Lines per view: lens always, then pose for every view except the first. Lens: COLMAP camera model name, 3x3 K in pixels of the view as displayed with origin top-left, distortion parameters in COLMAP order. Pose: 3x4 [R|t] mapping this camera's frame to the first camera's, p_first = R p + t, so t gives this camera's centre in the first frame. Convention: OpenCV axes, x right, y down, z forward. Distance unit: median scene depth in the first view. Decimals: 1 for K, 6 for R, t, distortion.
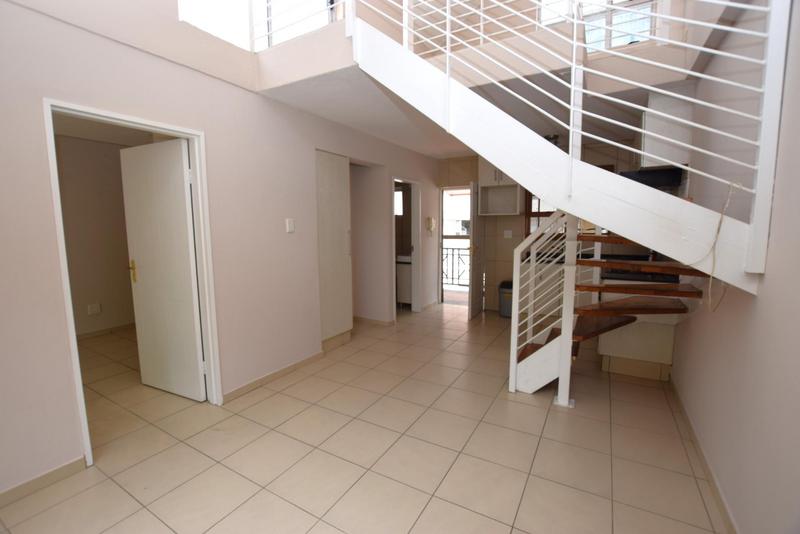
lens RADIAL K [[353.7, 0, 400.0], [0, 353.7, 267.0], [0, 0, 1]] dist [-0.028404, 0.000985]
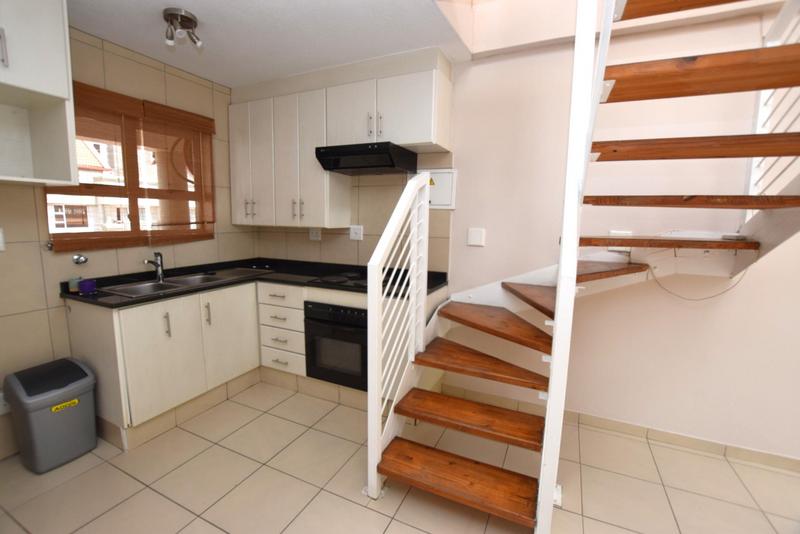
lens RADIAL K [[353.7, 0, 400.0], [0, 353.7, 267.0], [0, 0, 1]] dist [-0.028404, 0.000985]
pose [[-0.071476, -0.128359, 0.989149, -0.055152], [0.096288, 0.986166, 0.134930, -0.079738], [-0.992784, 0.104888, -0.058128, 0.695239]]
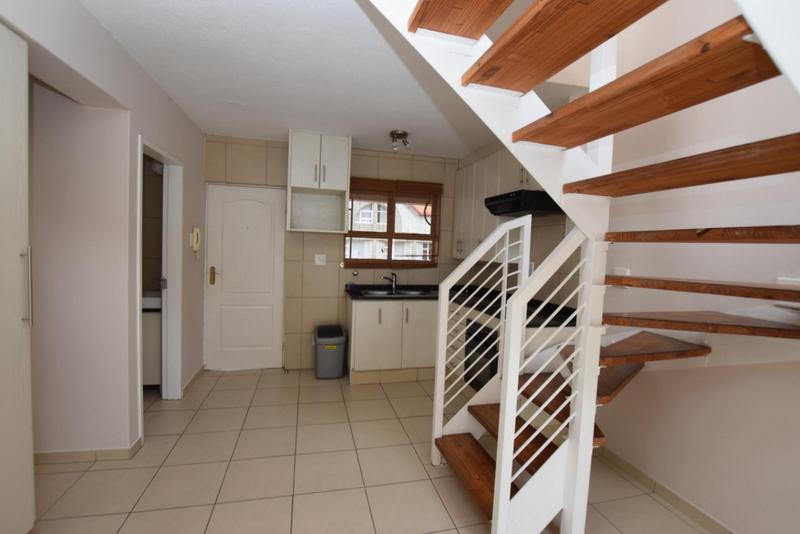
lens RADIAL K [[361.6, 0, 400.0], [0, 361.6, 267.0], [0, 0, 1]] dist [-0.029008, 0.000606]
pose [[0.722183, -0.000948, 0.691702, -0.092066], [0.036339, 0.998670, -0.036572, -0.049148], [-0.690747, 0.051547, 0.721257, 0.403258]]
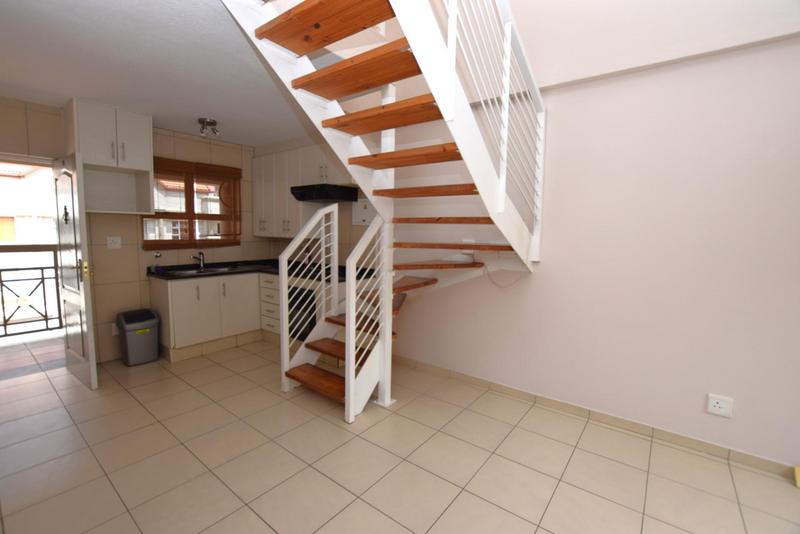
lens RADIAL K [[353.7, 0, 400.0], [0, 353.7, 267.0], [0, 0, 1]] dist [-0.028404, 0.000985]
pose [[0.144902, -0.089420, 0.985397, -0.291300], [0.095380, 0.992532, 0.076042, -0.049745], [-0.984838, 0.082968, 0.152348, 0.415842]]
